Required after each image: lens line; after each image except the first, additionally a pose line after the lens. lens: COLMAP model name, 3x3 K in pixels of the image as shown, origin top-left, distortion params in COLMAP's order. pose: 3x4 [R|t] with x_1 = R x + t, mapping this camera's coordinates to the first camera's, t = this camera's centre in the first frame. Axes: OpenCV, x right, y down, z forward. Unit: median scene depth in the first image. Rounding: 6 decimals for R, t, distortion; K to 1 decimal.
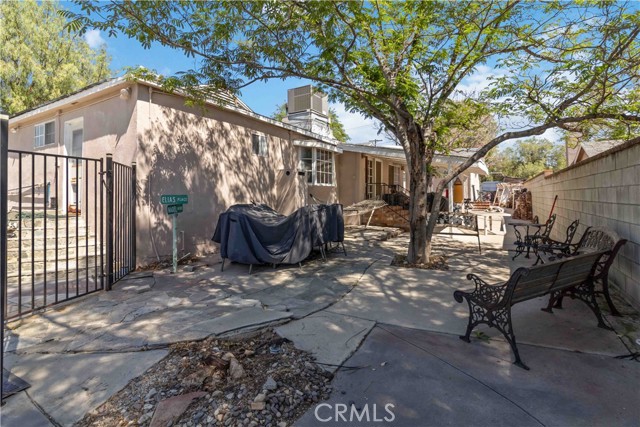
lens RADIAL K [[304.9, 0, 320.0], [0, 304.9, 188.7], [0, 0, 1]] dist [0.000444, 0.000027]
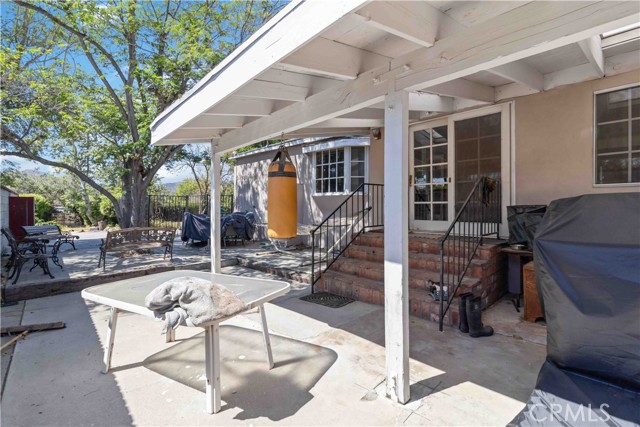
lens RADIAL K [[304.9, 0, 320.0], [0, 304.9, 211.0], [0, 0, 1]] dist [0.000444, 0.000027]
pose [[-0.289042, 0.009827, -0.957266, 1.168349], [0.000785, 0.999949, 0.010028, 0.035447], [0.957316, 0.002147, -0.289035, 1.787973]]
